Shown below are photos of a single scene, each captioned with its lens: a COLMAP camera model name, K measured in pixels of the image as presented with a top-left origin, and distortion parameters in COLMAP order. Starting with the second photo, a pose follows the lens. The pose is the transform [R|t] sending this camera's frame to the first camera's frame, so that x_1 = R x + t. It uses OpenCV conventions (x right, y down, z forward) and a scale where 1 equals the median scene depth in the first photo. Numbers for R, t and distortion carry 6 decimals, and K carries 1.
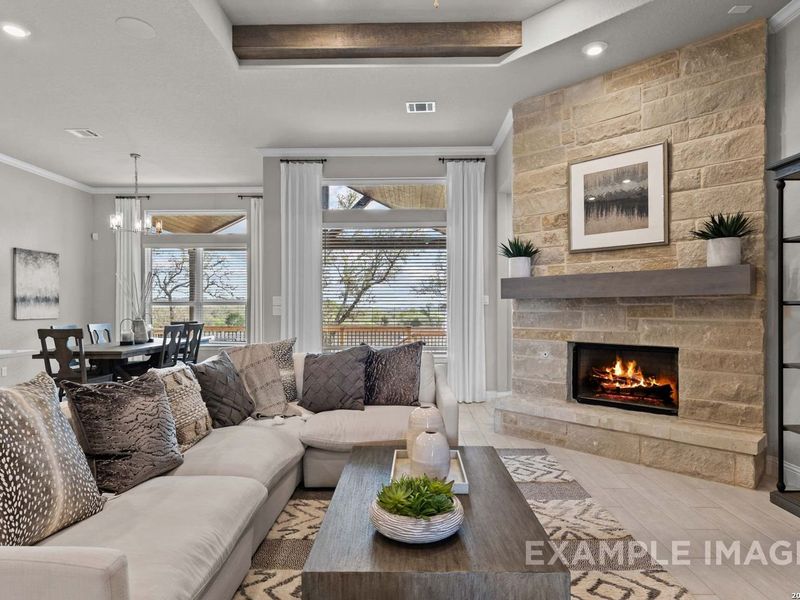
lens RADIAL K [[476.7, 0, 405.7], [0, 476.7, 309.9], [0, 0, 1]] dist [0.002029, -0.000172]
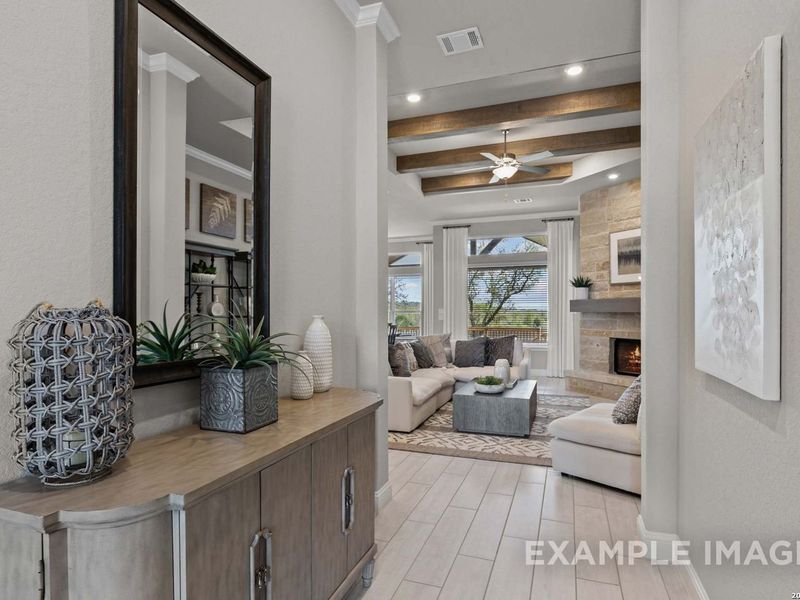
lens RADIAL K [[452.5, 0, 399.2], [0, 452.5, 314.3], [0, 0, 1]] dist [-0.003425, -0.005479]
pose [[0.941188, 0.002063, -0.337876, 0.183644], [-0.000261, 0.999985, 0.005380, -0.024766], [0.337882, -0.004976, 0.941175, -0.776325]]
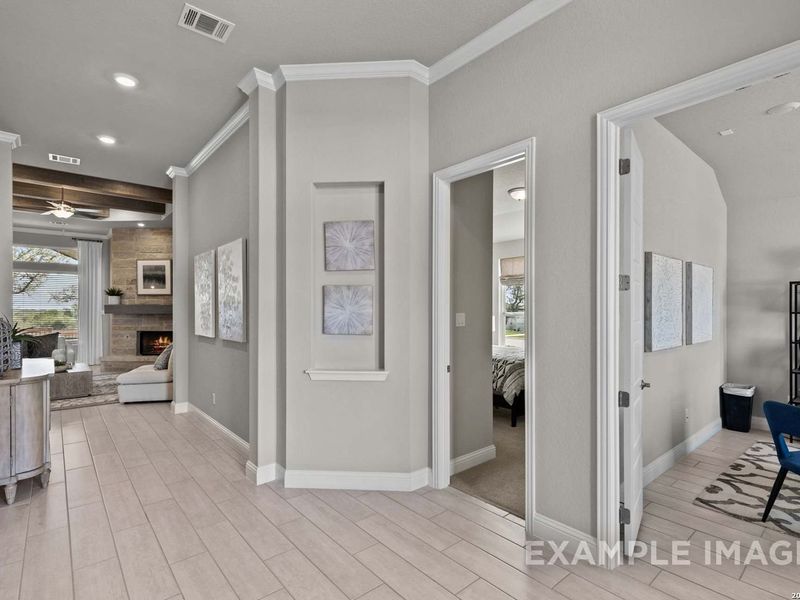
lens RADIAL K [[413.8, 0, 405.7], [0, 413.8, 307.5], [0, 0, 1]] dist [0.012584, -0.003475]
pose [[0.753903, 0.002791, 0.656980, -0.026021], [0.001937, 0.999977, -0.006470, -0.039416], [-0.656983, 0.006151, 0.753880, -1.581547]]
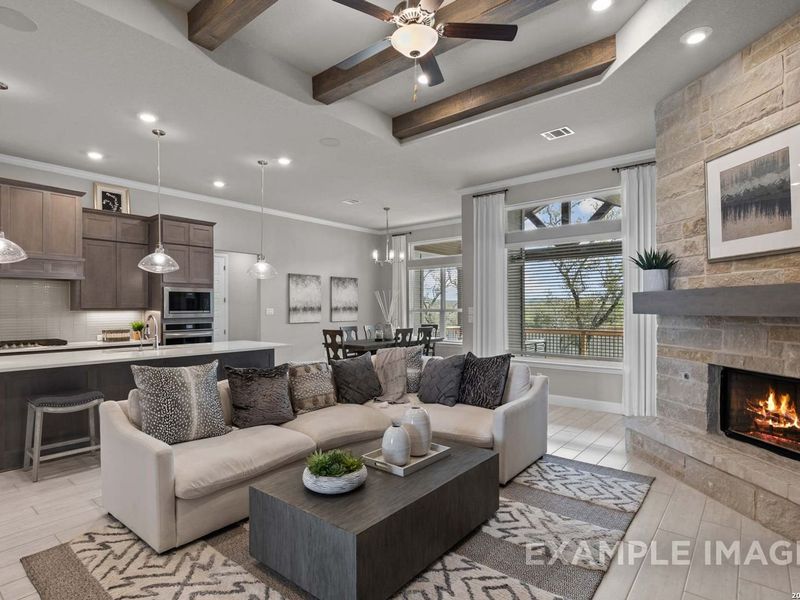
lens RADIAL K [[430.9, 0, 402.0], [0, 430.9, 304.9], [0, 0, 1]] dist [0.002220, -0.002974]
pose [[0.781661, -0.005458, -0.623680, 0.403920], [-0.000028, 0.999961, -0.008786, -0.035542], [0.623704, 0.006885, 0.781630, 0.031453]]
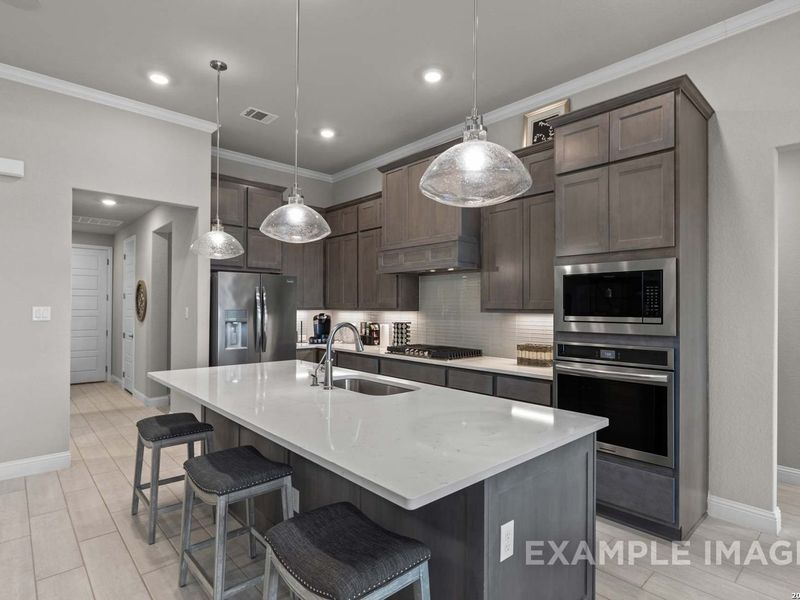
lens RADIAL K [[430.9, 0, 401.3], [0, 430.9, 302.3], [0, 0, 1]] dist [0.002220, -0.002974]
pose [[-0.725270, -0.005595, -0.688441, -0.448846], [-0.004592, 0.999984, -0.003289, -0.046011], [0.688449, 0.000776, -0.725285, 0.993571]]
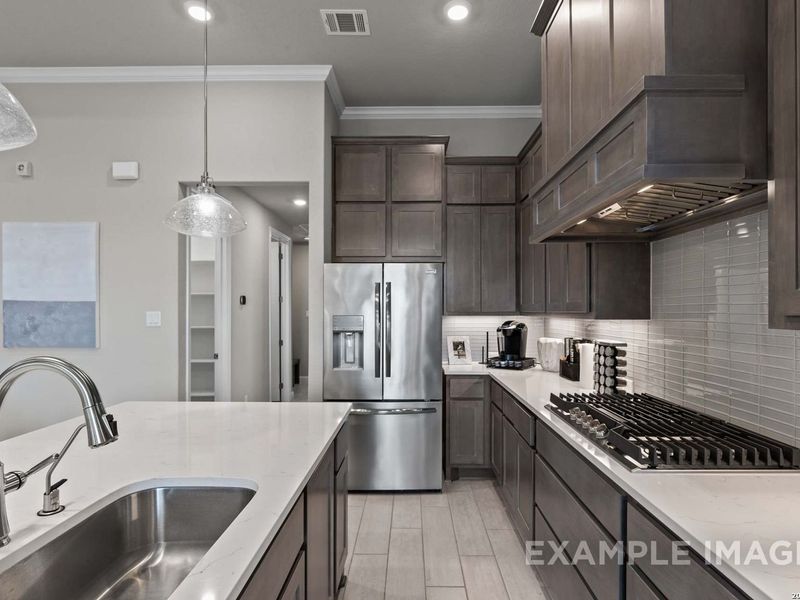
lens RADIAL K [[452.5, 0, 397.5], [0, 452.5, 304.4], [0, 0, 1]] dist [-0.003425, -0.005479]
pose [[-0.999990, 0.004378, -0.001174, -0.964781], [0.004384, 0.999977, -0.005110, -0.043750], [0.001152, -0.005115, -0.999986, 0.744275]]
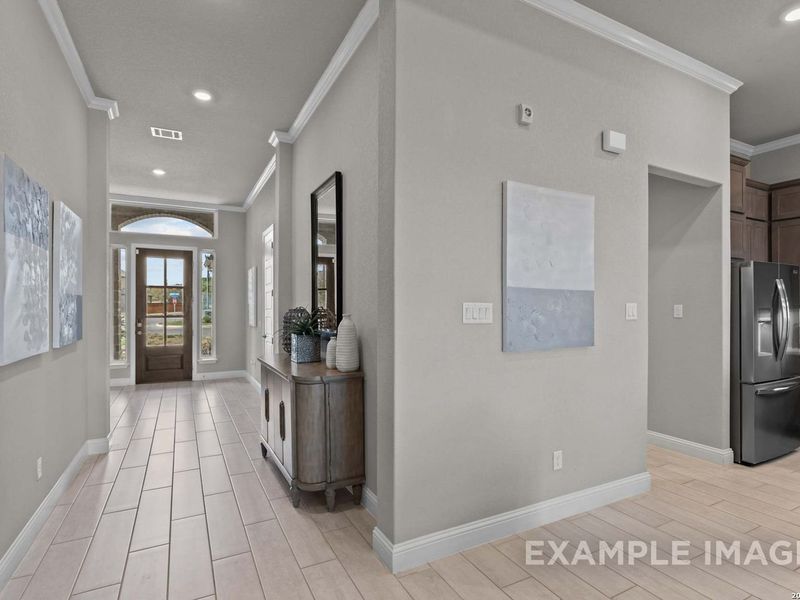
lens RADIAL K [[430.9, 0, 407.3], [0, 430.9, 302.3], [0, 0, 1]] dist [0.002220, -0.002974]
pose [[-0.876496, -0.002046, -0.481405, 0.152920], [0.000445, 0.999987, -0.005060, -0.034965], [0.481409, -0.004649, -0.876484, 0.362124]]
